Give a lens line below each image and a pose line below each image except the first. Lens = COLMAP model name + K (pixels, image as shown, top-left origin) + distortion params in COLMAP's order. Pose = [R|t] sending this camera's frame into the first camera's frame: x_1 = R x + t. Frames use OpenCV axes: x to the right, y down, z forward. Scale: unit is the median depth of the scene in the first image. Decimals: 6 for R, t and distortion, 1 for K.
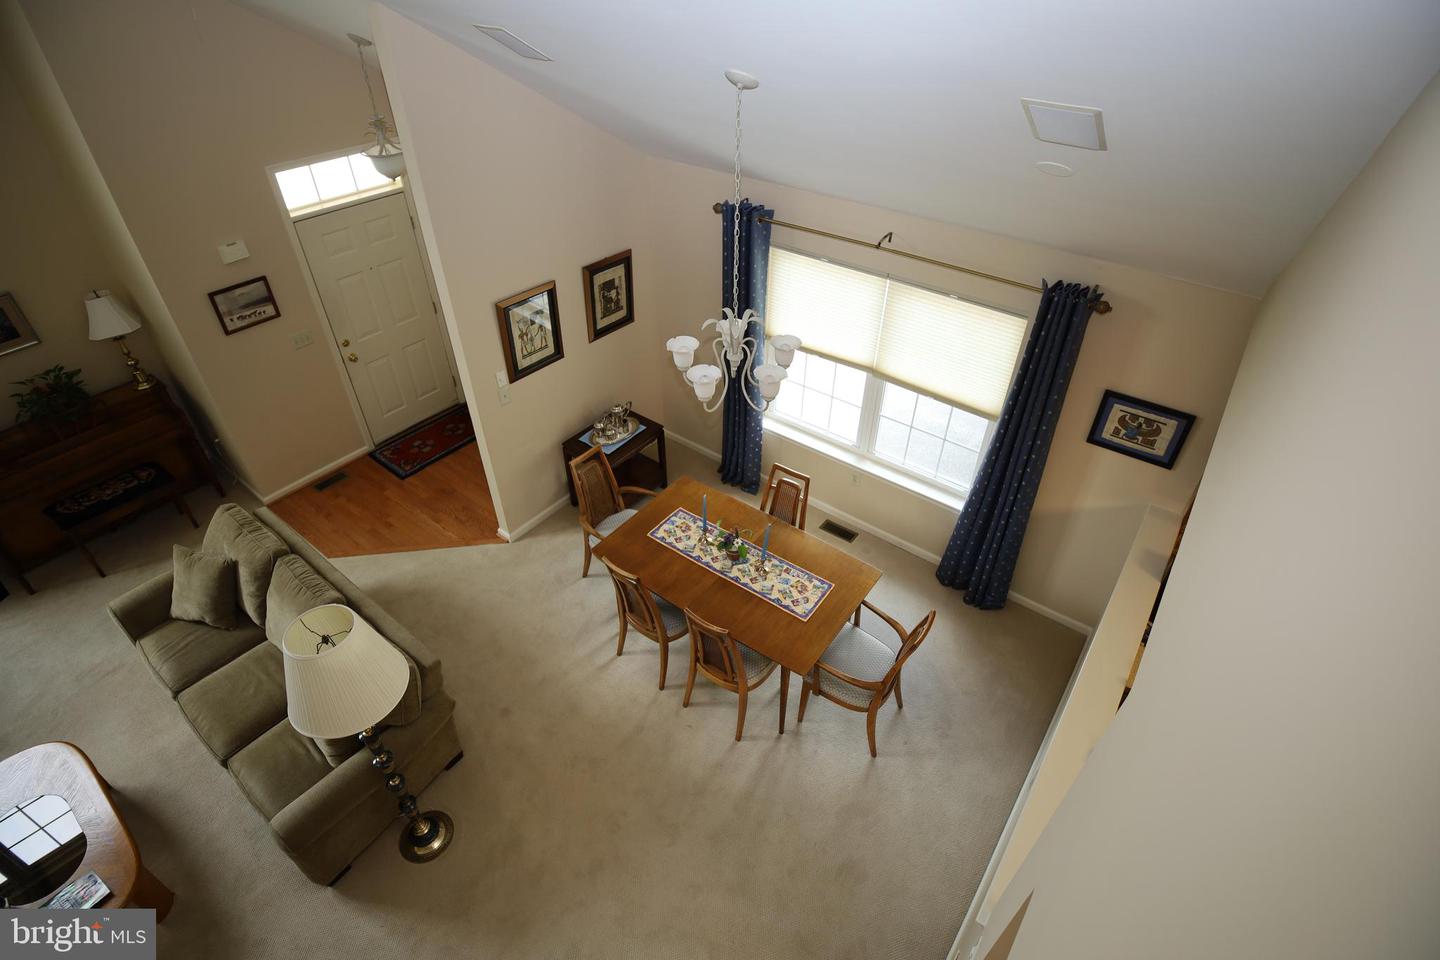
lens RADIAL K [[708.1, 0, 718.6], [0, 708.1, 480.3], [0, 0, 1]] dist [-0.025594, 0.000303]
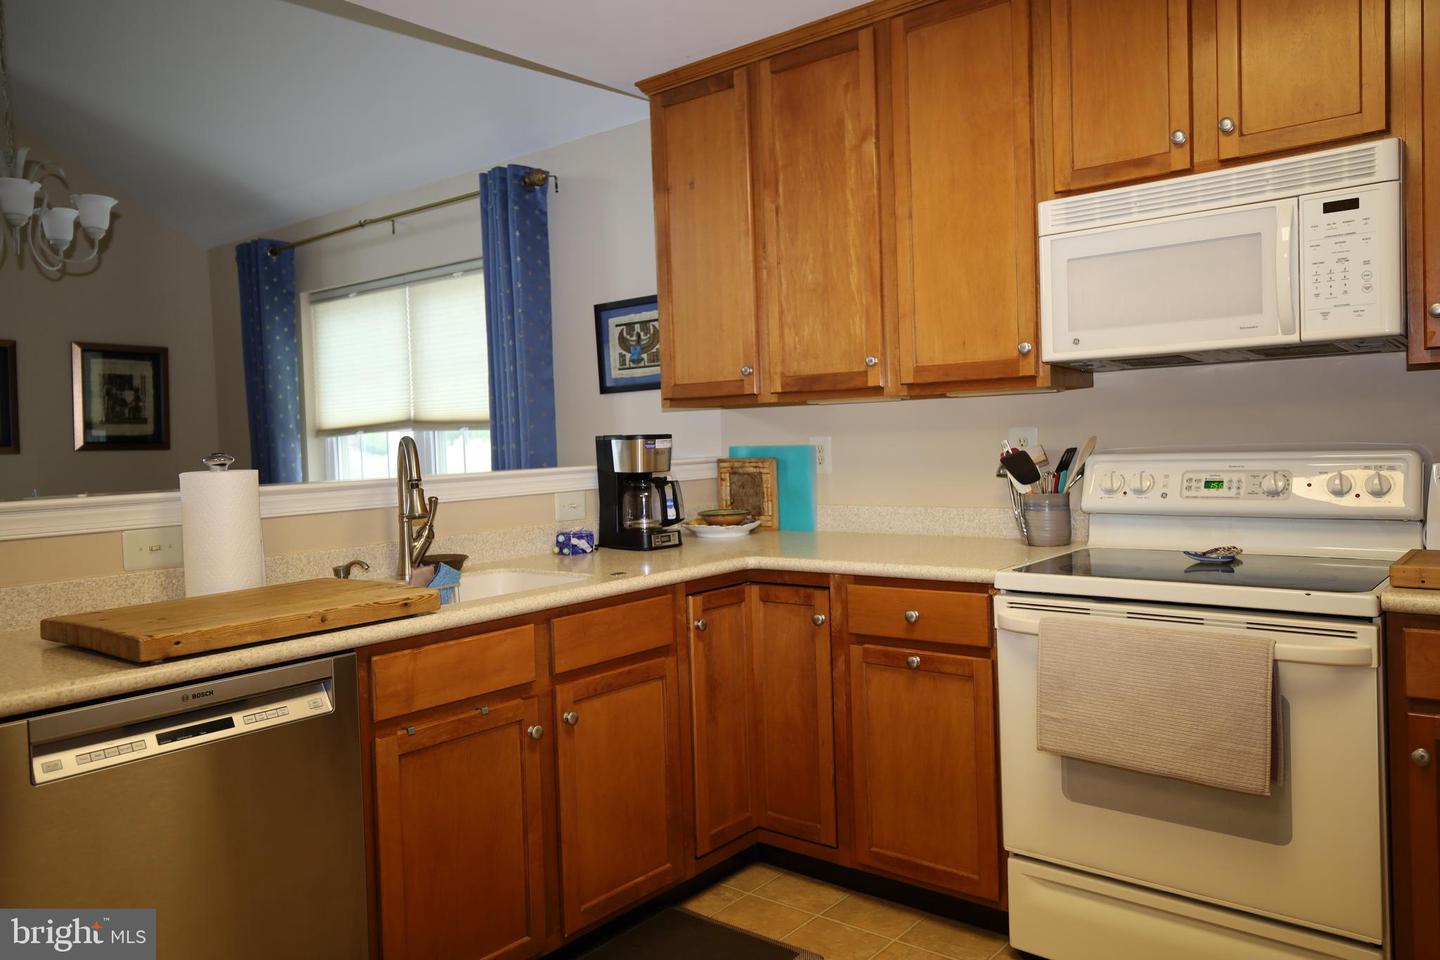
lens RADIAL K [[1035.6, 0, 717.9], [0, 1035.6, 473.9], [0, 0, 1]] dist [0.012583, 0.002728]
pose [[0.998823, -0.030309, -0.037862, 0.698316], [0.001728, 0.802421, -0.596756, 0.628327], [0.048468, 0.595988, 0.801529, 0.258281]]
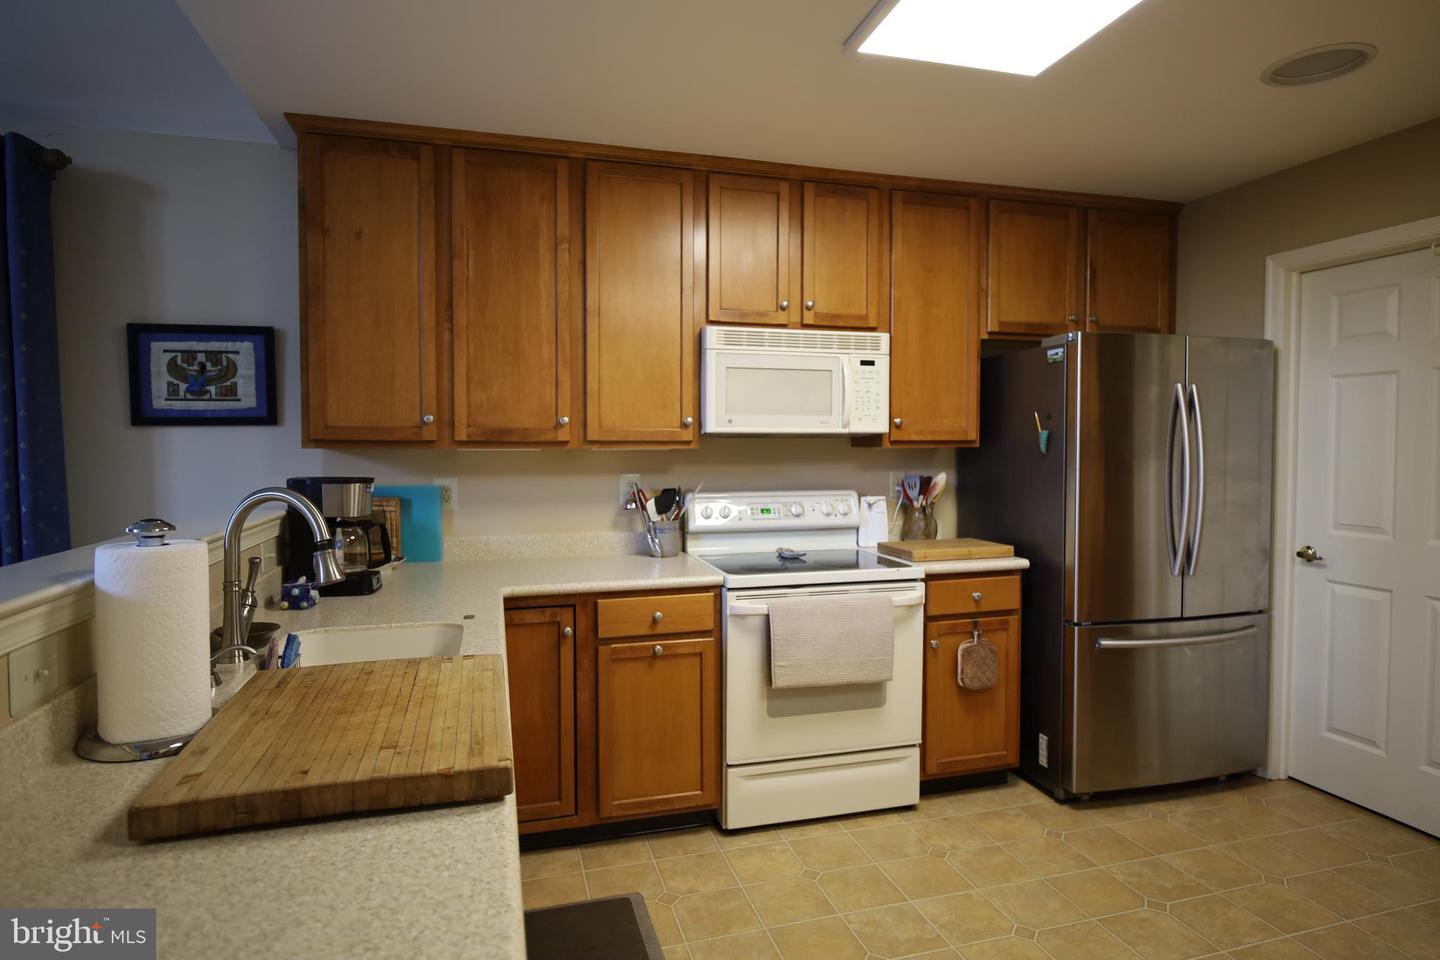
lens RADIAL K [[801.1, 0, 729.2], [0, 801.1, 470.6], [0, 0, 1]] dist [-0.012059, -0.002929]
pose [[0.591214, -0.024046, 0.806156, 0.289376], [0.504949, 0.790442, -0.346739, 0.482391], [-0.628882, 0.612064, 0.479463, 0.397025]]
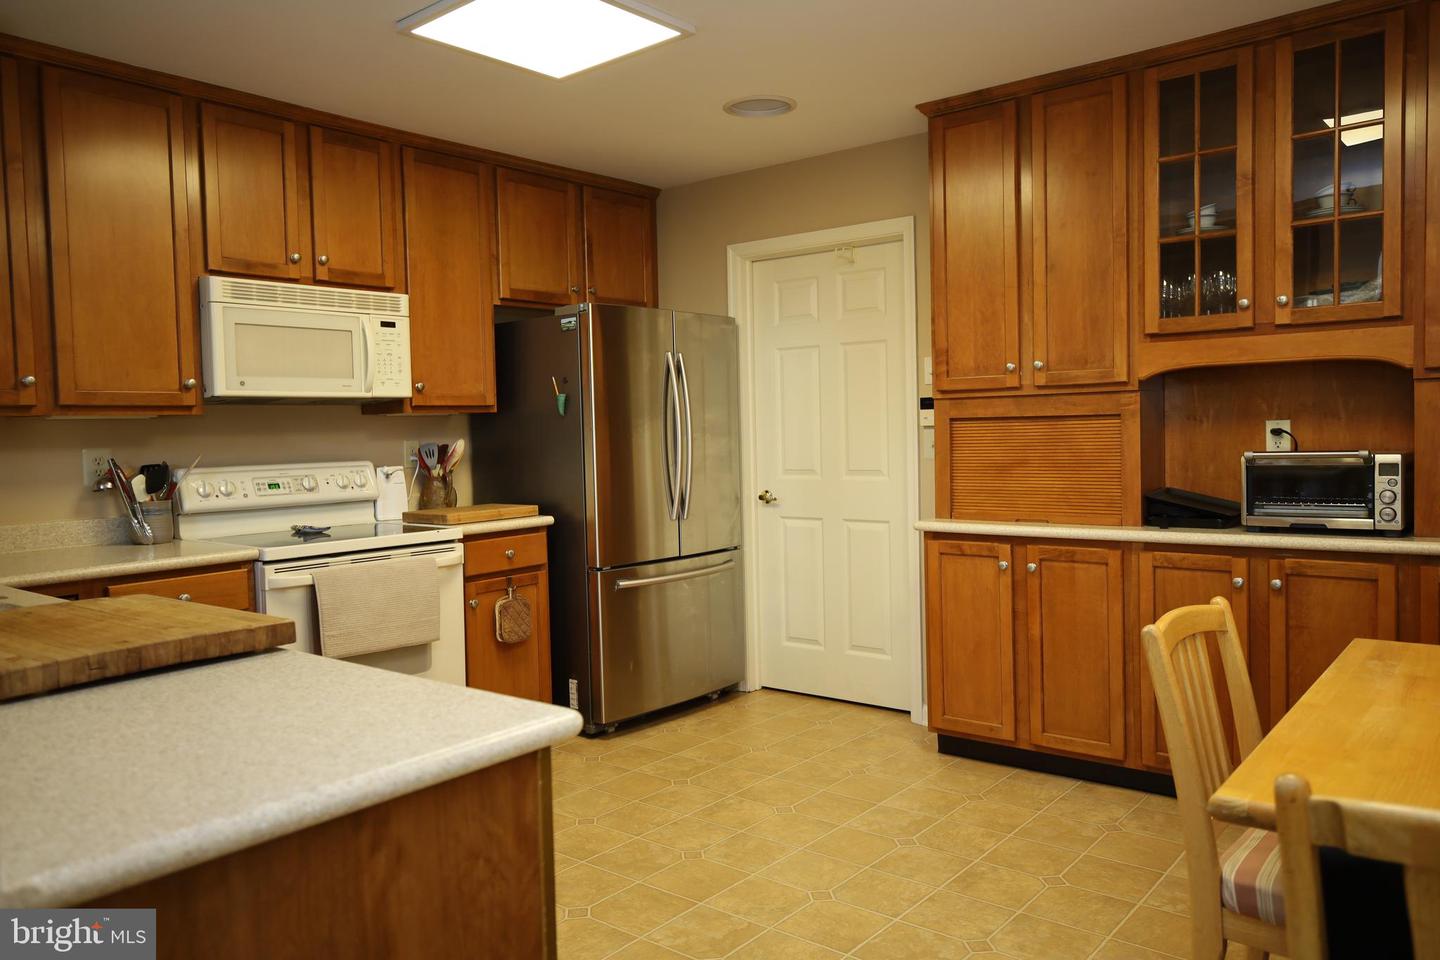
lens RADIAL K [[1035.6, 0, 725.3], [0, 1035.6, 476.7], [0, 0, 1]] dist [0.012583, 0.002728]
pose [[0.031199, -0.044401, 0.998527, 0.030683], [0.645874, 0.763320, 0.013762, 0.497249], [-0.762806, 0.644493, 0.052492, 0.421859]]
